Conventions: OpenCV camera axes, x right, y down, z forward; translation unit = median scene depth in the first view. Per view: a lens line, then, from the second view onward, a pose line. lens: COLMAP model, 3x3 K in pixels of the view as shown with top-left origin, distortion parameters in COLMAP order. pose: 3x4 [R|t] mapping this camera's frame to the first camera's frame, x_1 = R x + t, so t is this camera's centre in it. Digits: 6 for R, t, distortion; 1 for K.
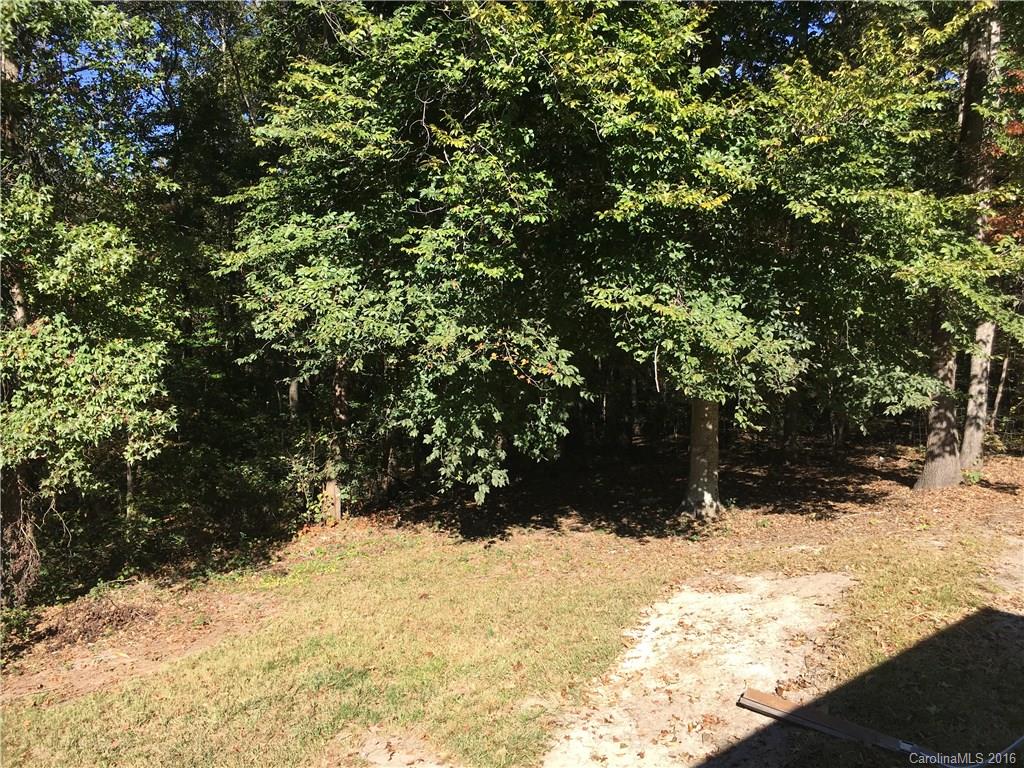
lens RADIAL K [[877.2, 0, 501.1], [0, 877.2, 392.9], [0, 0, 1]] dist [0.069091, -0.105164]
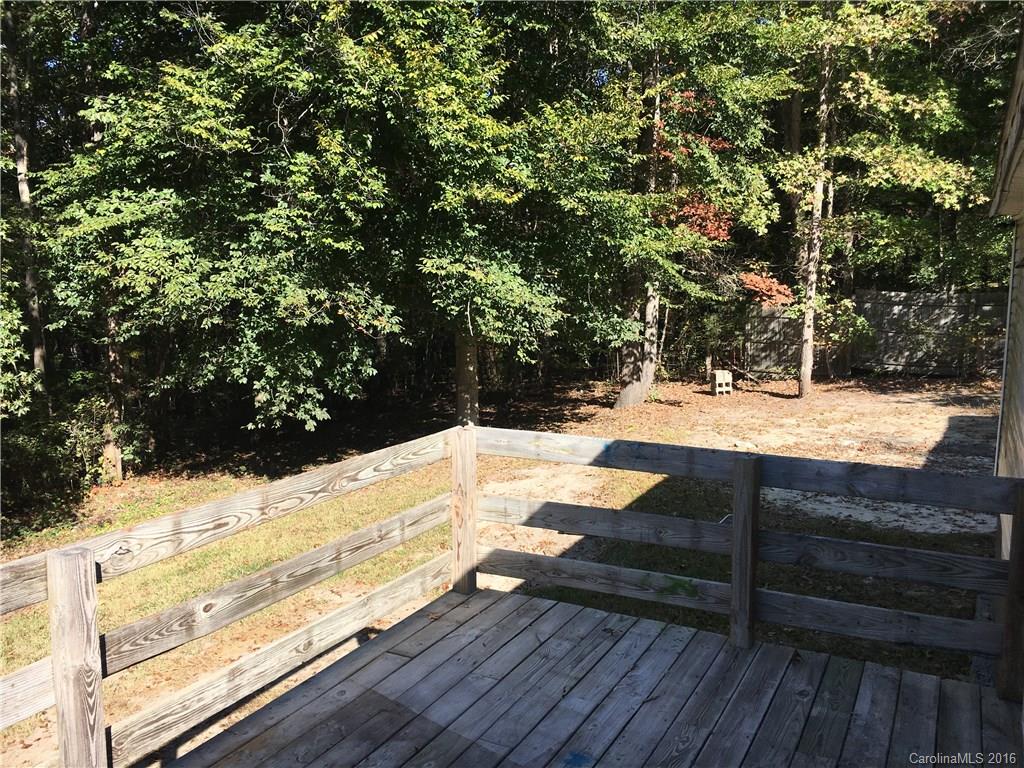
lens RADIAL K [[877.2, 0, 519.8], [0, 877.2, 385.1], [0, 0, 1]] dist [0.069091, -0.105164]
pose [[0.925531, -0.057449, 0.374288, -0.232286], [0.045862, 0.998155, 0.039801, 0.021220], [-0.375883, -0.019671, 0.926458, -0.248428]]
